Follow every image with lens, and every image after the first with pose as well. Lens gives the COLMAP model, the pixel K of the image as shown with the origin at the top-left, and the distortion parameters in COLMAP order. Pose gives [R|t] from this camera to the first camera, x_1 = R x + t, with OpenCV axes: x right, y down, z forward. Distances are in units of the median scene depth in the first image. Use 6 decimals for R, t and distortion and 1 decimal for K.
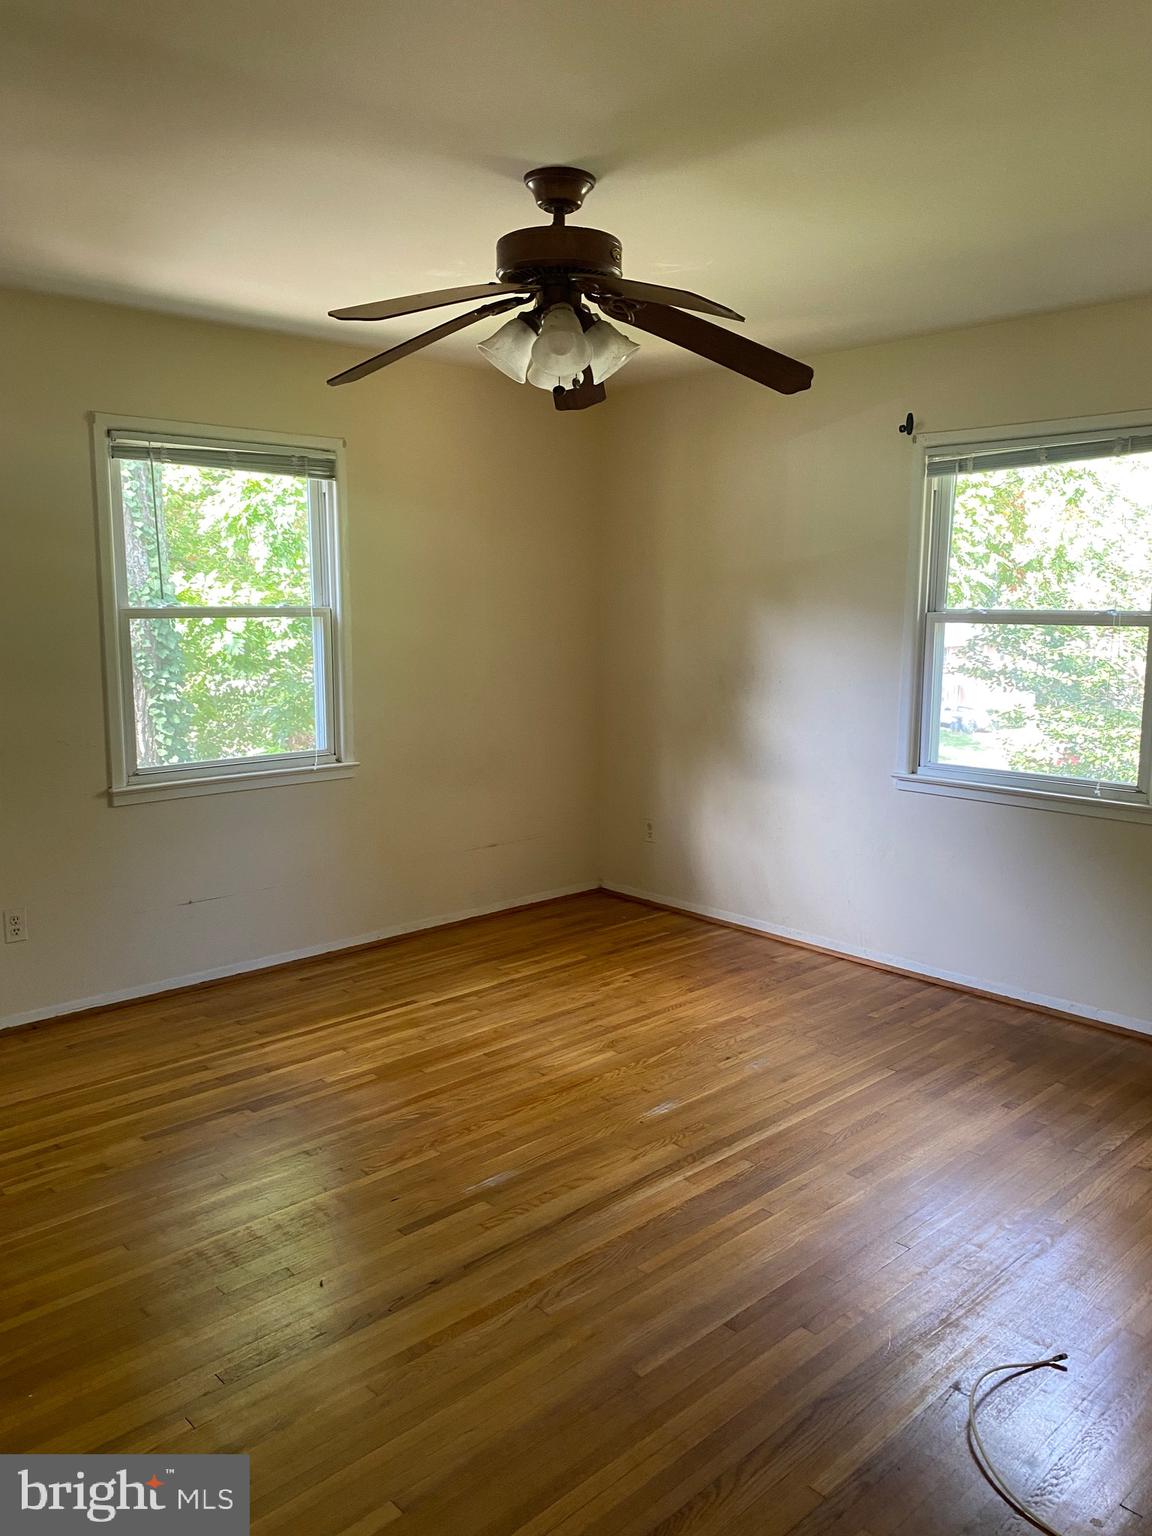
lens RADIAL K [[1165.1, 0, 583.3], [0, 1165.1, 761.5], [0, 0, 1]] dist [0.053119, -0.055735]
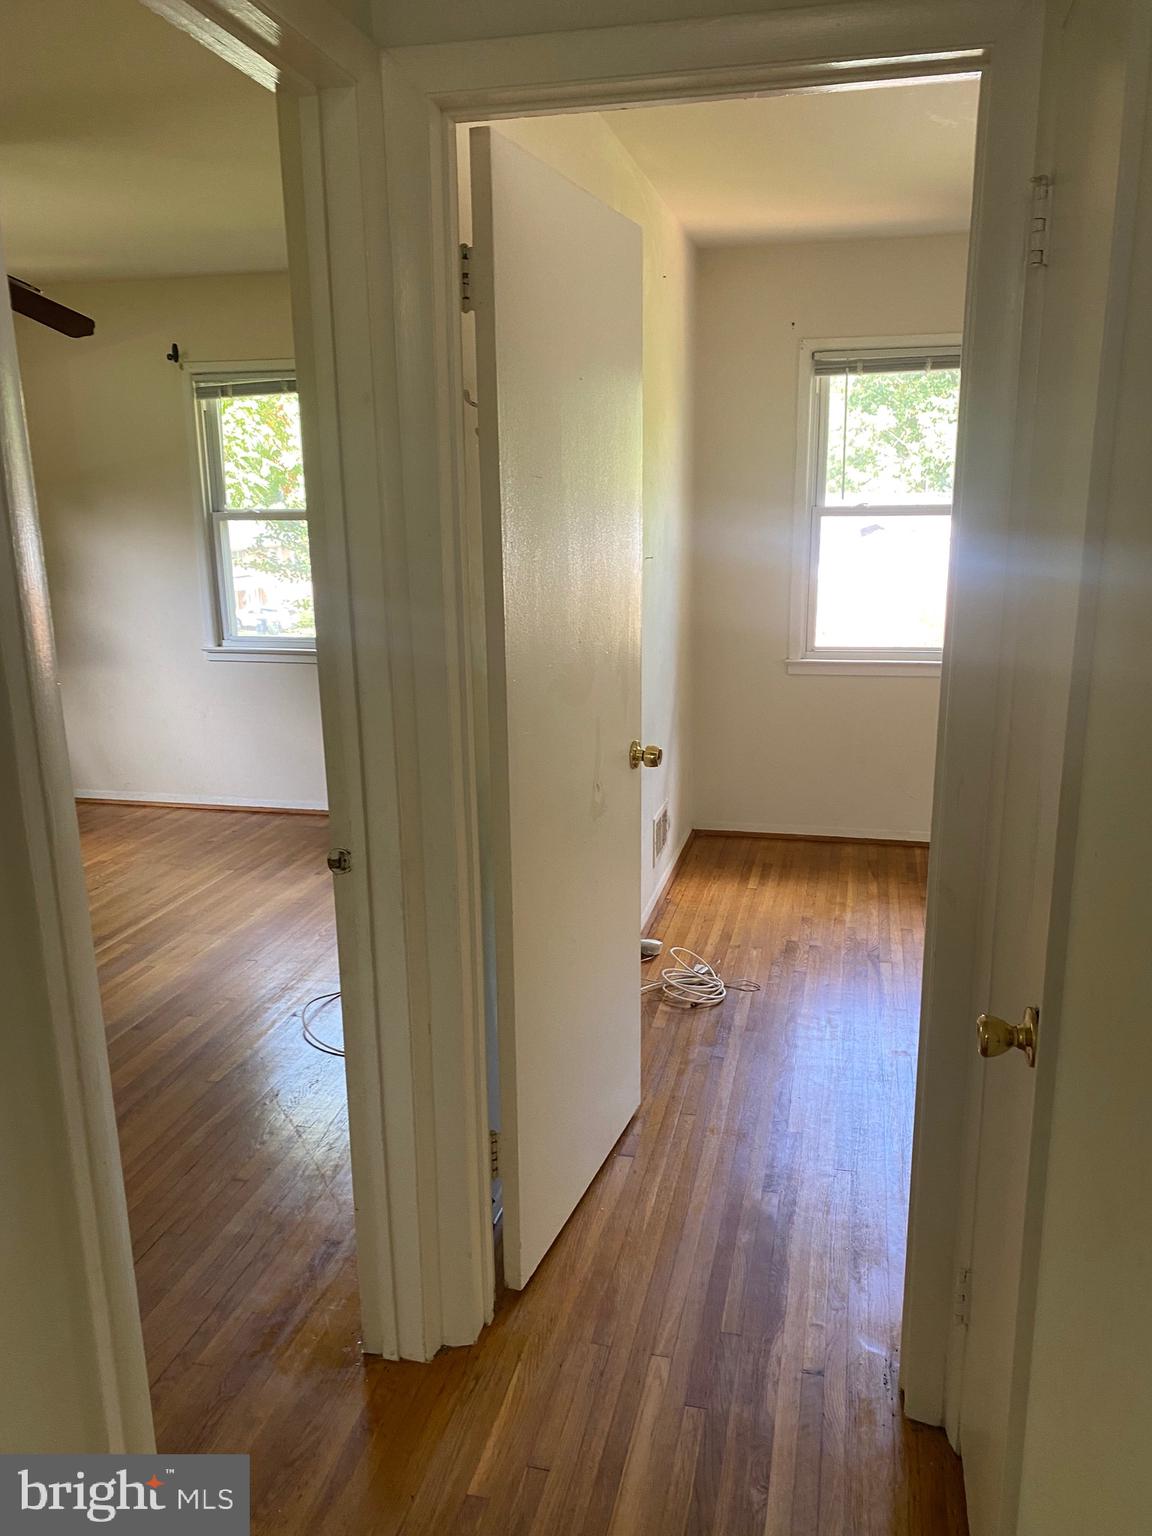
lens RADIAL K [[1165.1, 0, 572.0], [0, 1165.1, 759.6], [0, 0, 1]] dist [0.053119, -0.055735]
pose [[0.840163, -0.142008, 0.523411, -0.069460], [0.099355, 0.989078, 0.108869, 0.032576], [-0.533155, -0.039464, 0.845097, -0.248545]]
